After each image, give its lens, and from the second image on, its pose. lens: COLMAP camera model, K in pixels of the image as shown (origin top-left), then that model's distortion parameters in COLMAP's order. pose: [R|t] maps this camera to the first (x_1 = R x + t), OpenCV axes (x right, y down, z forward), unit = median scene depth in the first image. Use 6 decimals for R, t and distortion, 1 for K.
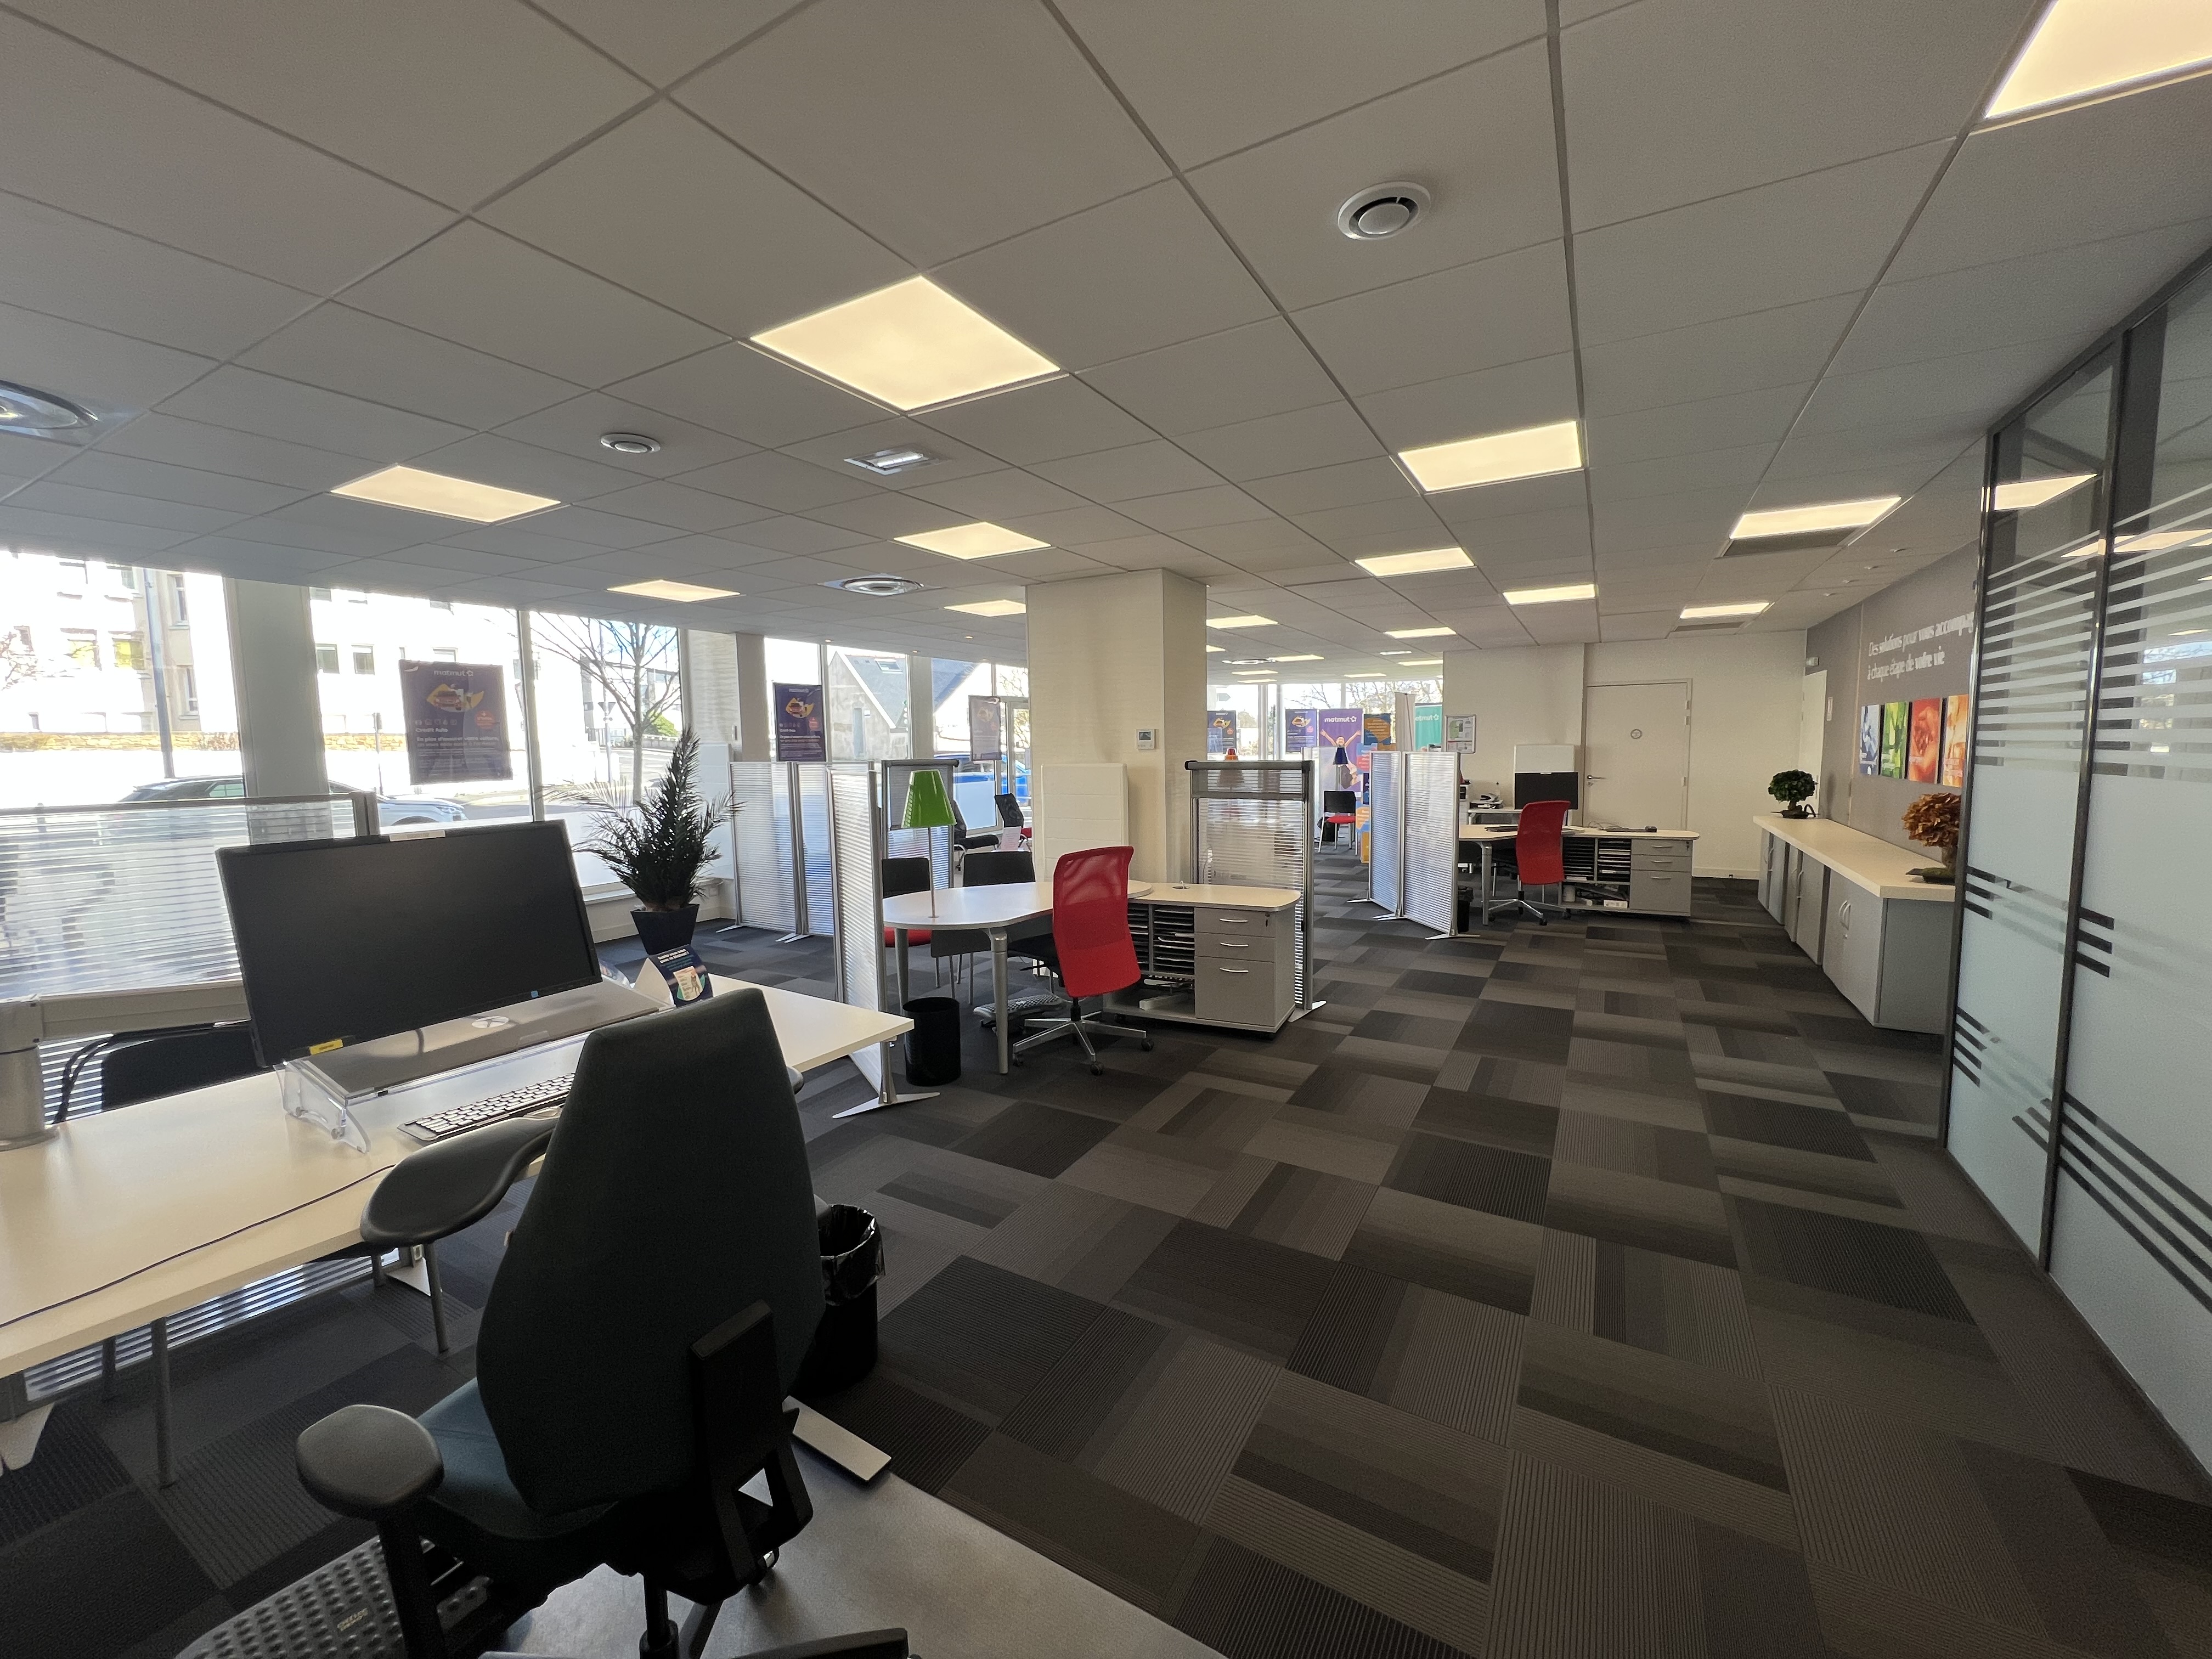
lens RADIAL K [[879.8, 0, 1097.6], [0, 879.8, 819.9], [0, 0, 1]] dist [0.000947, 0.000082]
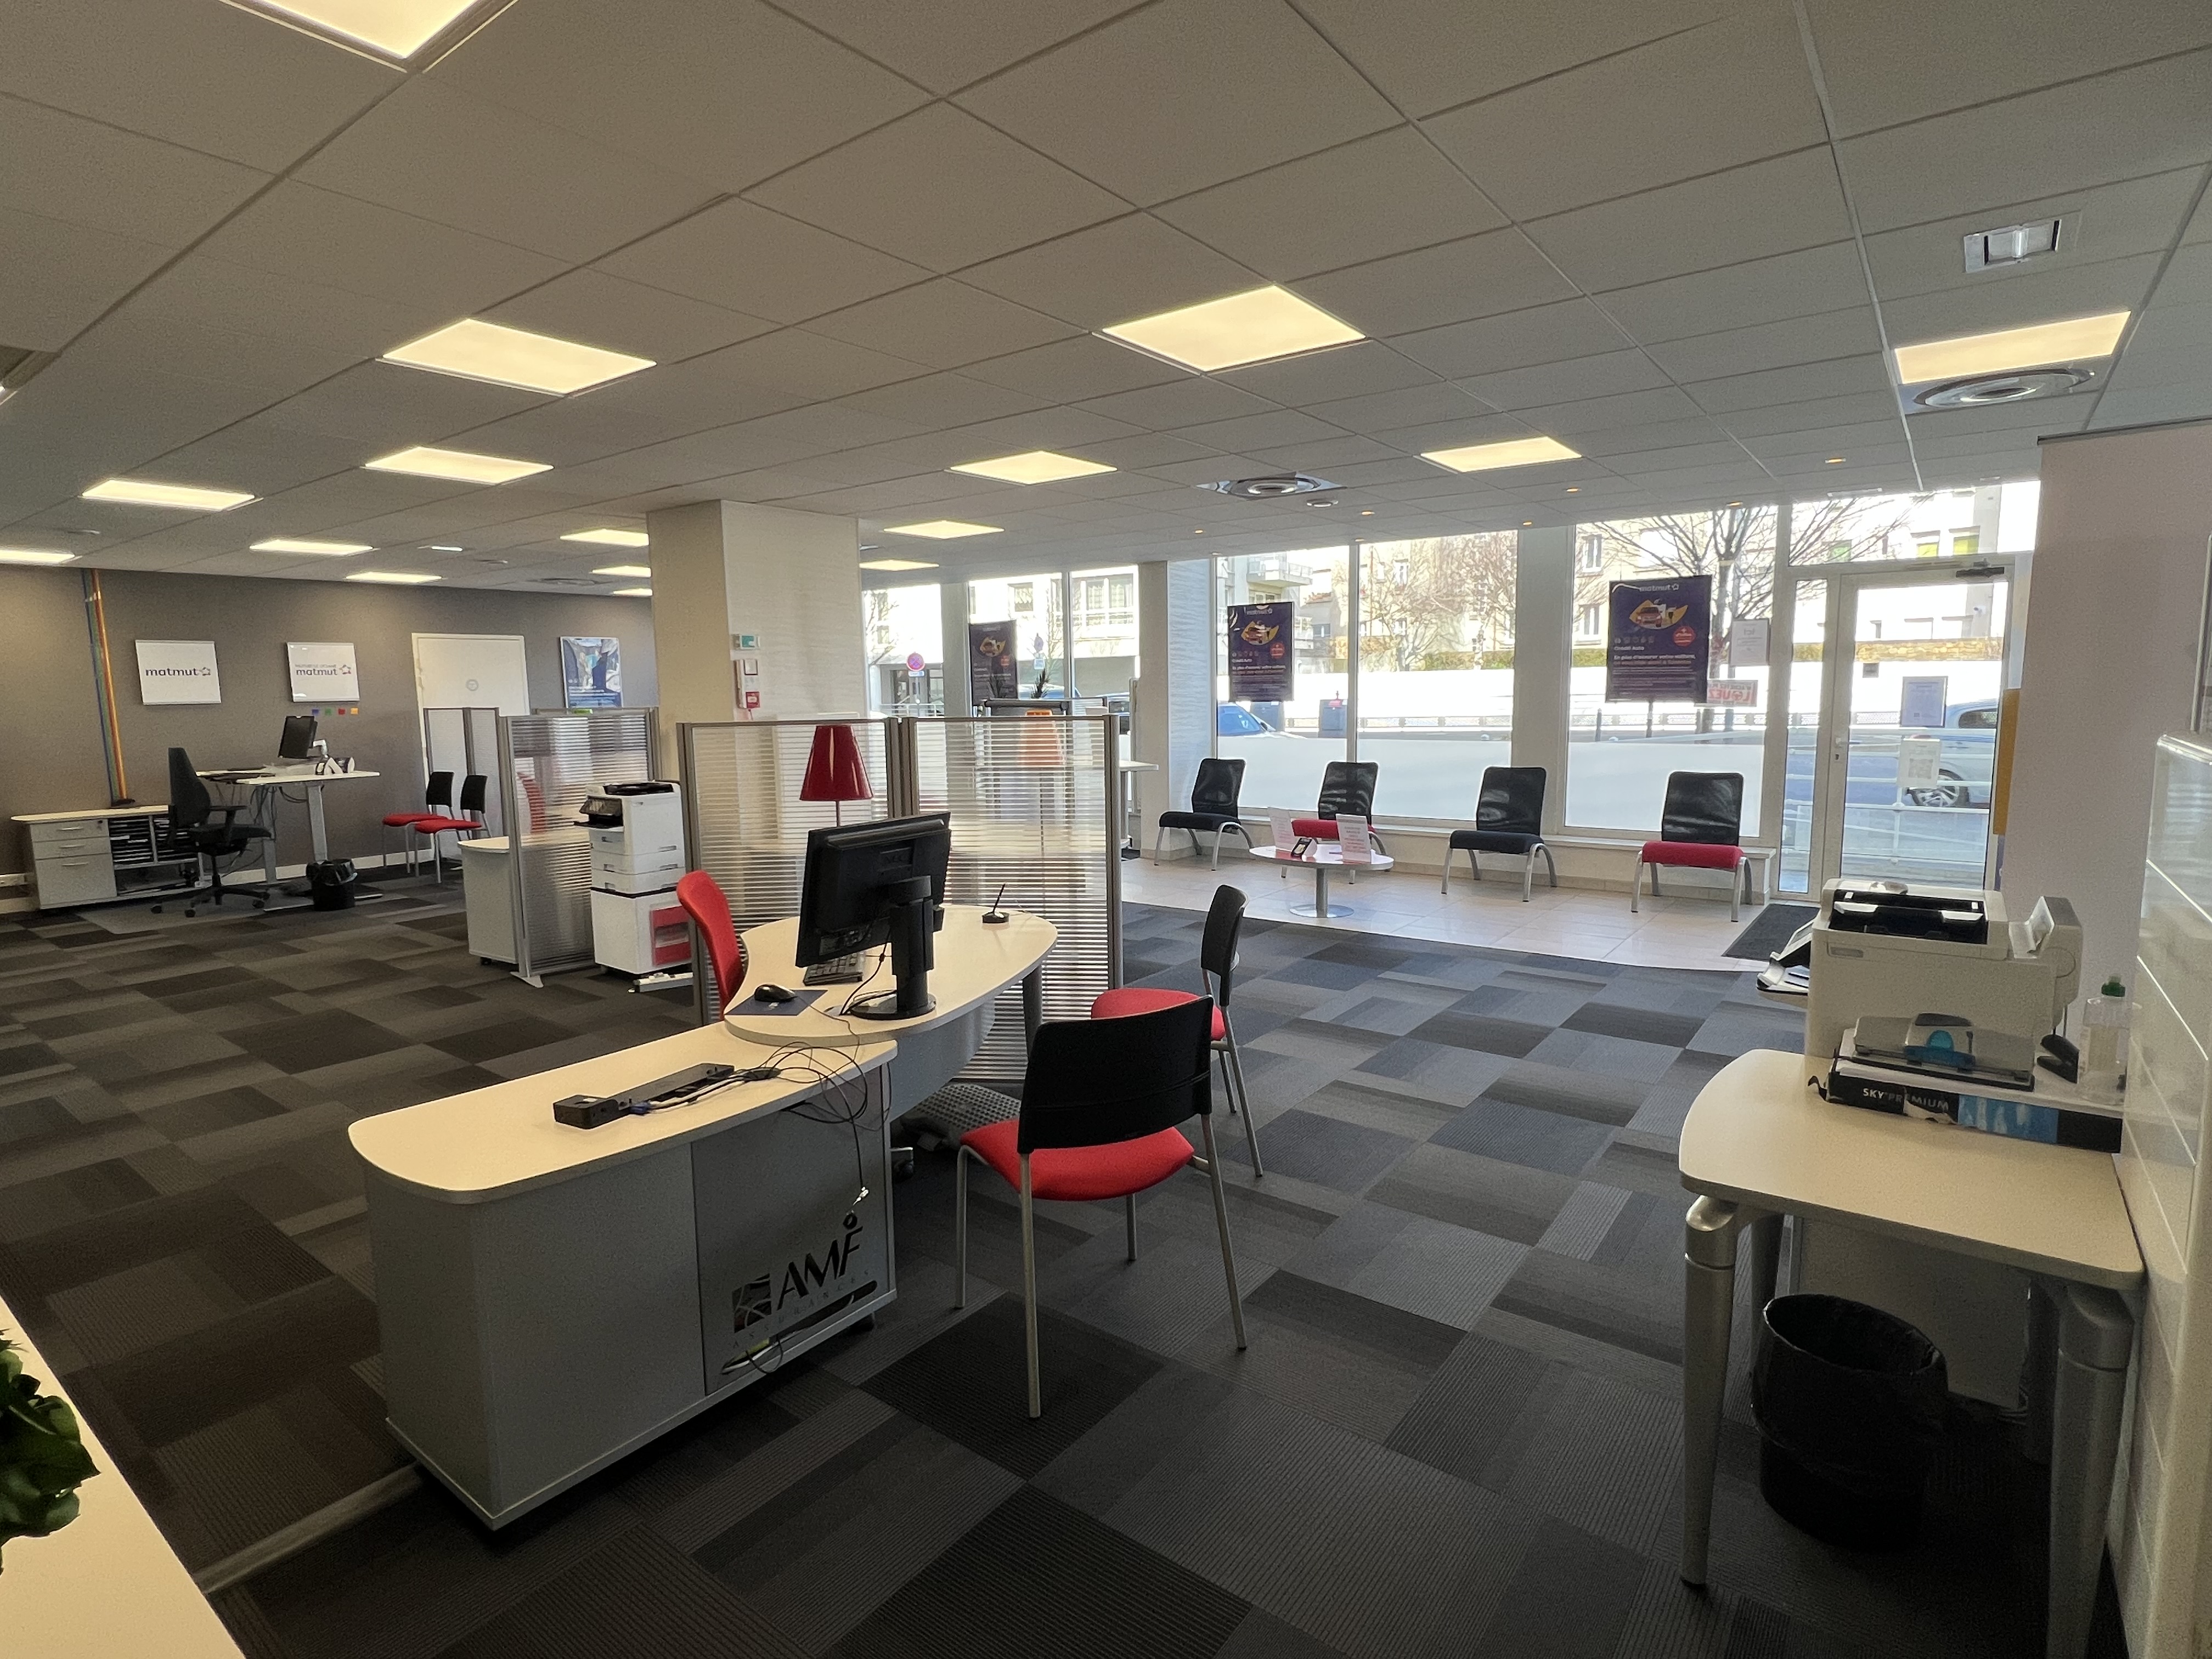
lens RADIAL K [[1120.5, 0, 1106.0], [0, 1120.5, 829.5], [0, 0, 1]] dist [-0.017542, -0.000341]
pose [[-0.124502, 0.141390, -0.982094, 0.656575], [-0.070066, 0.986071, 0.150846, -0.081405], [0.989742, 0.087592, -0.112862, 0.868670]]
